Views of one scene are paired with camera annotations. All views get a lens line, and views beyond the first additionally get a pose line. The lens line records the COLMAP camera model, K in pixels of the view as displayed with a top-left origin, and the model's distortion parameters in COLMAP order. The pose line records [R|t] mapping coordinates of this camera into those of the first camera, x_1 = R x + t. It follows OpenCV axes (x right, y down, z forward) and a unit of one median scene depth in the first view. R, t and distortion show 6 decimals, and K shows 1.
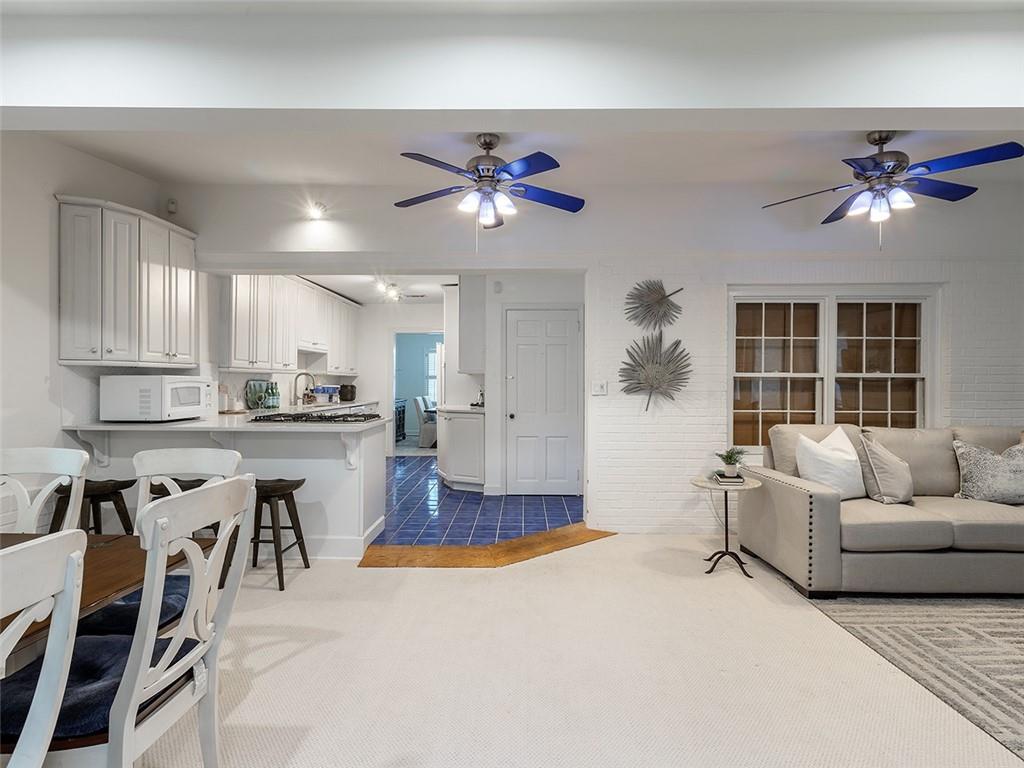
lens RADIAL K [[513.0, 0, 517.9], [0, 513.0, 383.0], [0, 0, 1]] dist [0.000747, -0.001500]
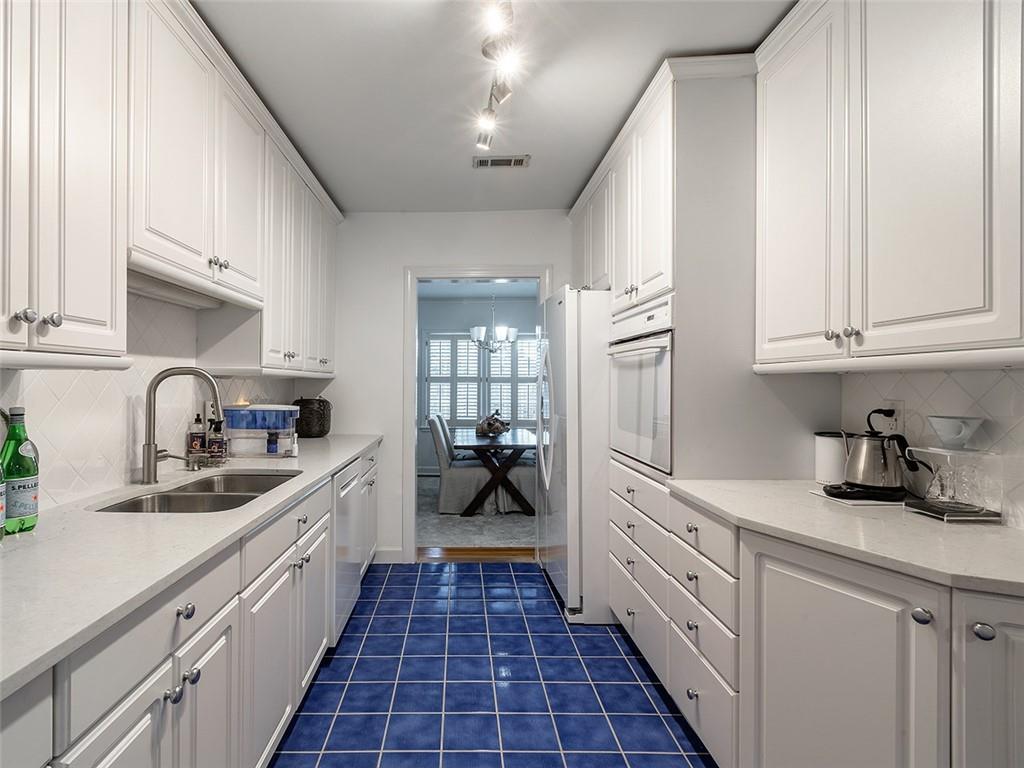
lens RADIAL K [[513.0, 0, 462.0], [0, 513.0, 391.6], [0, 0, 1]] dist [0.000747, -0.001500]
pose [[0.999972, -0.000157, 0.007416, -0.405070], [0.000052, 0.999900, 0.014159, -0.016418], [-0.007418, -0.014158, 0.999872, 1.103434]]
